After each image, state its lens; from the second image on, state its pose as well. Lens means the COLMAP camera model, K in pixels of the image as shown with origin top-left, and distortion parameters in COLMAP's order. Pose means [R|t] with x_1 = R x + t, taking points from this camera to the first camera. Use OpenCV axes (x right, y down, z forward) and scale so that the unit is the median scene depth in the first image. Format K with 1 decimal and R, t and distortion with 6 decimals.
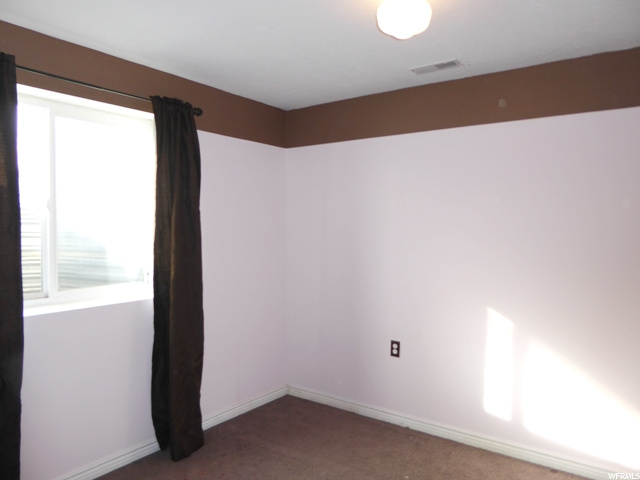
lens RADIAL K [[452.8, 0, 320.0], [0, 452.8, 240.0], [0, 0, 1]] dist [0.002292, 0.001997]
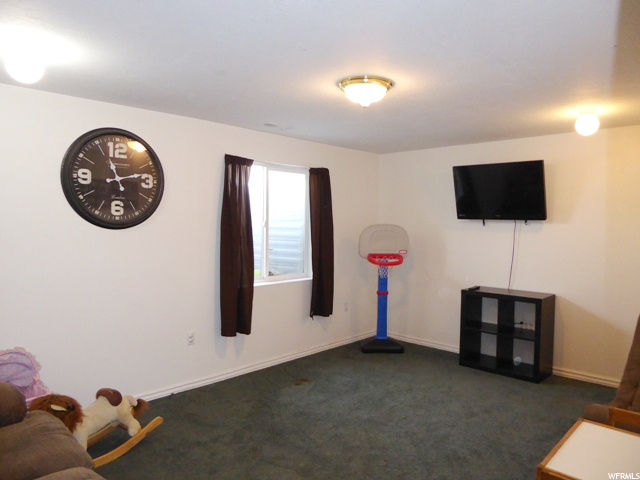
lens RADIAL K [[452.8, 0, 320.0], [0, 452.8, 240.0], [0, 0, 1]] dist [0.002292, 0.001997]
pose [[0.909873, 0.020645, -0.414373, 0.452394], [-0.005222, 0.999252, 0.038319, -0.117434], [0.414854, -0.032701, 0.909300, -0.714735]]
